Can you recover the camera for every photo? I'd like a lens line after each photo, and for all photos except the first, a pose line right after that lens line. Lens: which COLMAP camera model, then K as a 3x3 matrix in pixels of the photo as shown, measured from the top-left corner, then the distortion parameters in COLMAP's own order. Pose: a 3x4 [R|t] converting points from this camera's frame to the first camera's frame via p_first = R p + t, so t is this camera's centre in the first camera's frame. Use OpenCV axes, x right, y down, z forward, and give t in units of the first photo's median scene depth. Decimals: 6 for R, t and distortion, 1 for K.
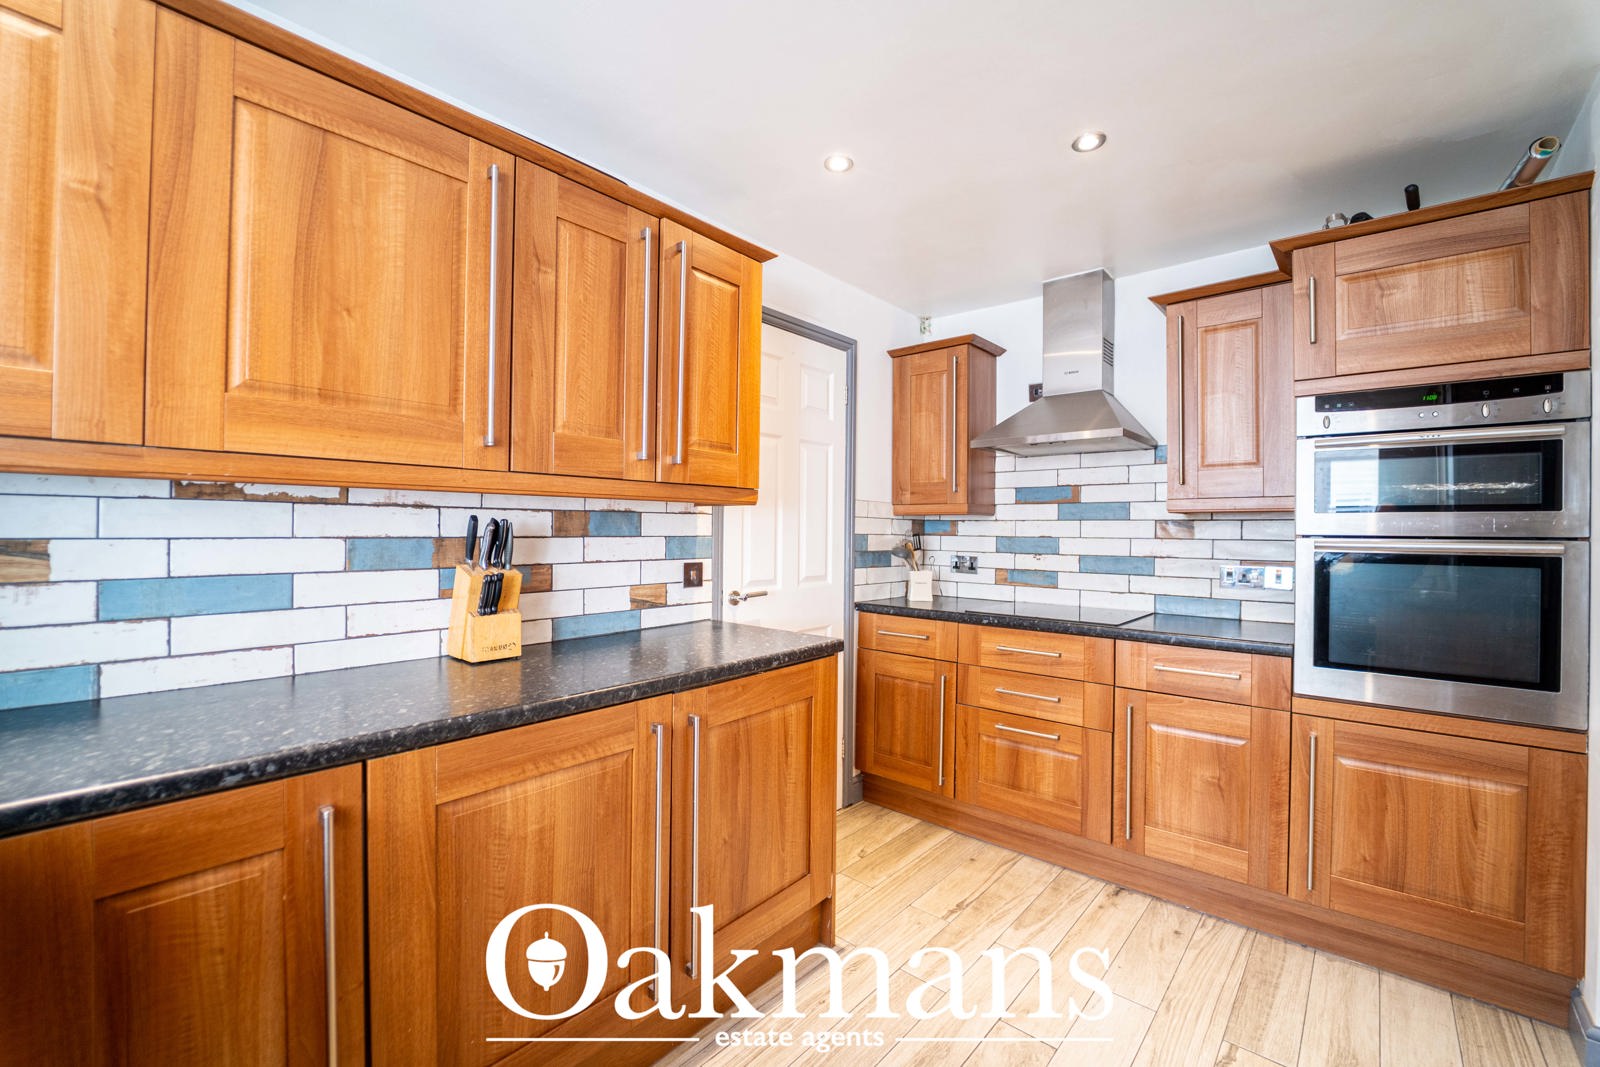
lens RADIAL K [[666.0, 0, 805.1], [0, 666.0, 526.5], [0, 0, 1]] dist [-0.015803, -0.000572]
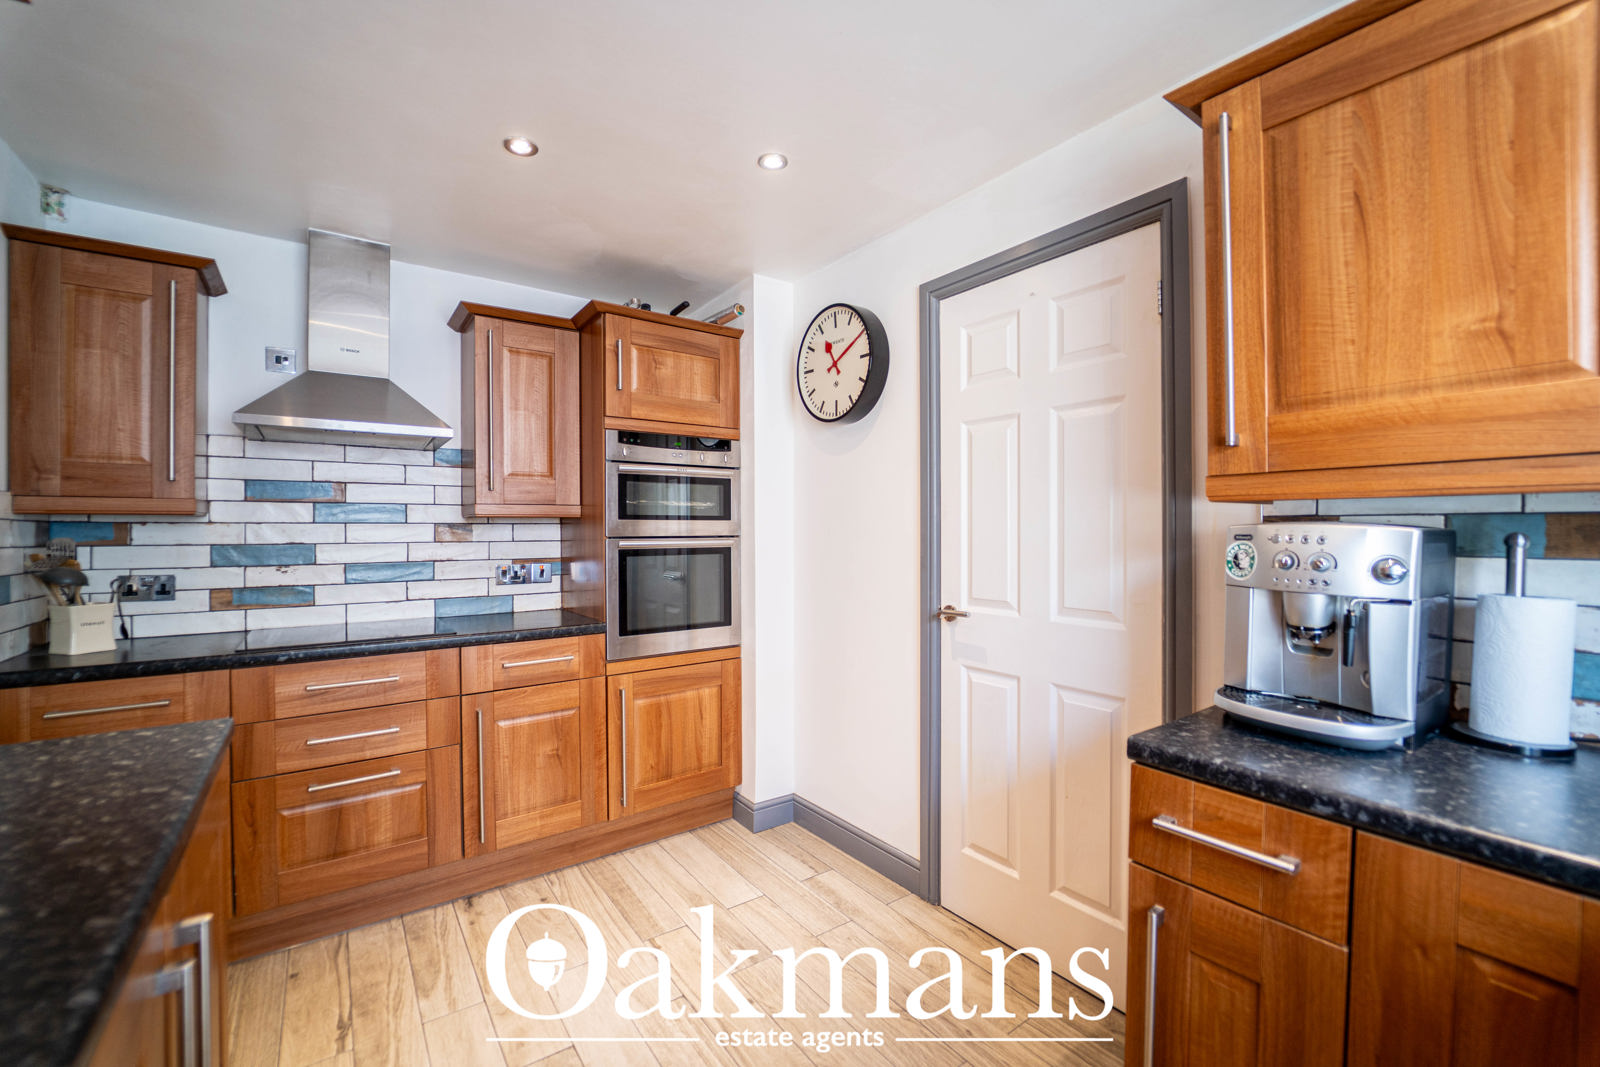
lens RADIAL K [[666.0, 0, 805.1], [0, 666.0, 526.5], [0, 0, 1]] dist [-0.015803, -0.000572]
pose [[0.222047, -0.005529, 0.975020, -0.354774], [0.000654, 0.999985, 0.005522, -0.011444], [-0.975036, -0.000589, 0.222047, 0.282320]]
